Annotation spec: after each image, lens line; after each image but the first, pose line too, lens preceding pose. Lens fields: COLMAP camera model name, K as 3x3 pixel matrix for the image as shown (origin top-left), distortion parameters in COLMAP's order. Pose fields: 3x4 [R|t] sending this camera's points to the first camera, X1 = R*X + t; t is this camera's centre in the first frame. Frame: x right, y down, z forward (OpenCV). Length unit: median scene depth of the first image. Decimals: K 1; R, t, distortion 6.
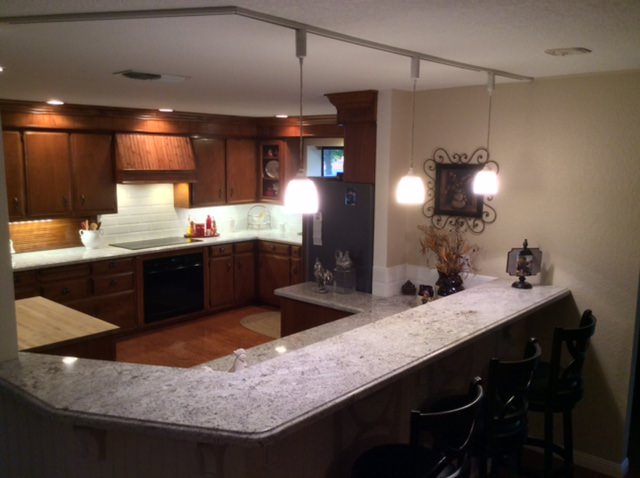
lens RADIAL K [[588.0, 0, 320.0], [0, 588.0, 239.0], [0, 0, 1]] dist [0.129700, -0.271034]
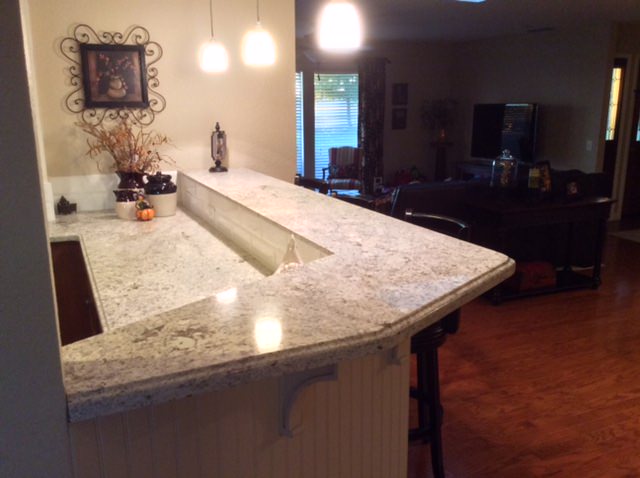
lens RADIAL K [[588.0, 0, 320.0], [0, 588.0, 239.0], [0, 0, 1]] dist [0.129700, -0.271034]
pose [[0.406758, -0.218893, 0.886924, -0.478929], [0.138989, 0.974395, 0.176738, 0.036796], [-0.902901, 0.051383, 0.426767, 0.384742]]
